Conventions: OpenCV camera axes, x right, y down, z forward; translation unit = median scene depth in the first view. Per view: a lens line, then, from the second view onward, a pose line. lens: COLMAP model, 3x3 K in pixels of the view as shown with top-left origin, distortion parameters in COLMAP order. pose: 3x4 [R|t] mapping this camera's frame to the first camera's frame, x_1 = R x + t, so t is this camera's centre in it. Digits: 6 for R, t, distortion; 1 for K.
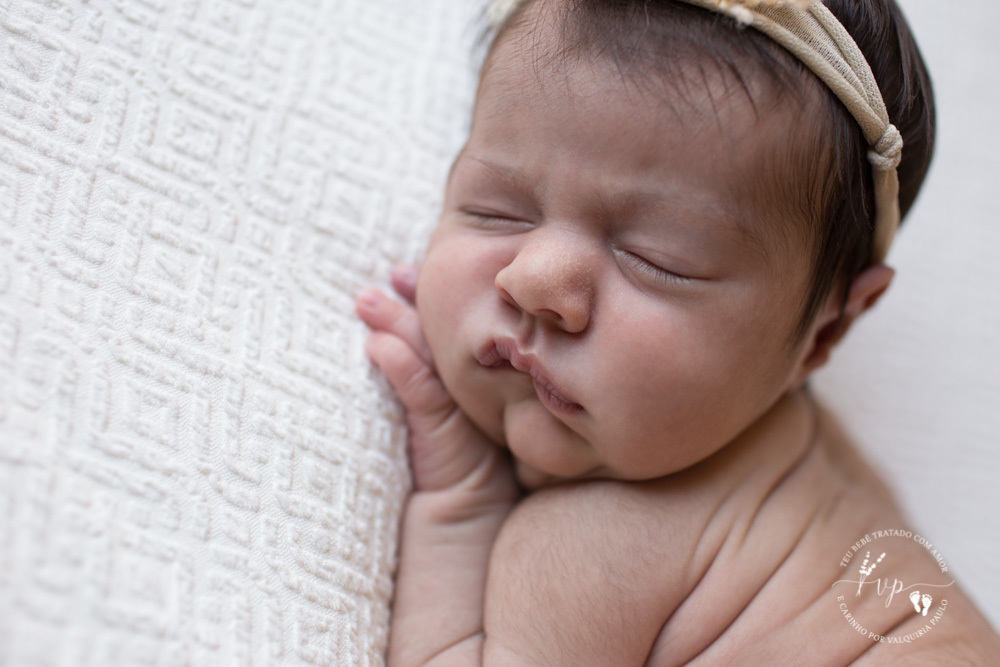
lens RADIAL K [[1046.5, 0, 499.9], [0, 1046.5, 335.8], [0, 0, 1]] dist [-0.072177, 0.000000]
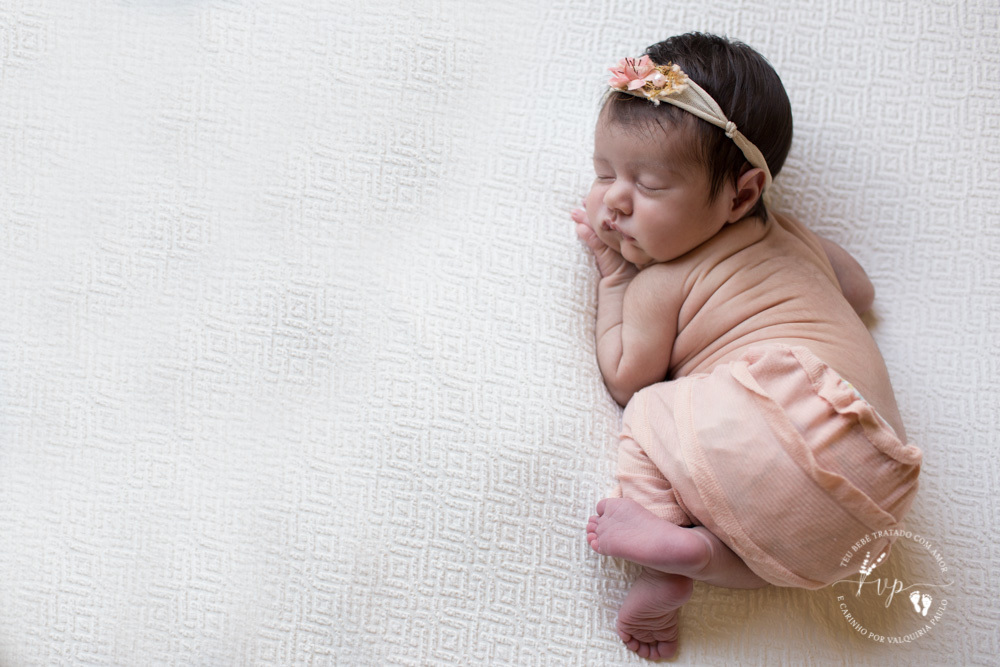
lens RADIAL K [[1046.5, 0, 499.4], [0, 1046.5, 333.3], [0, 0, 1]] dist [-0.072177, 0.000000]
pose [[0.884878, -0.105347, -0.453754, 1.003707], [0.148737, 0.986999, 0.060906, 0.090428], [0.441439, -0.121385, 0.889043, -1.754508]]
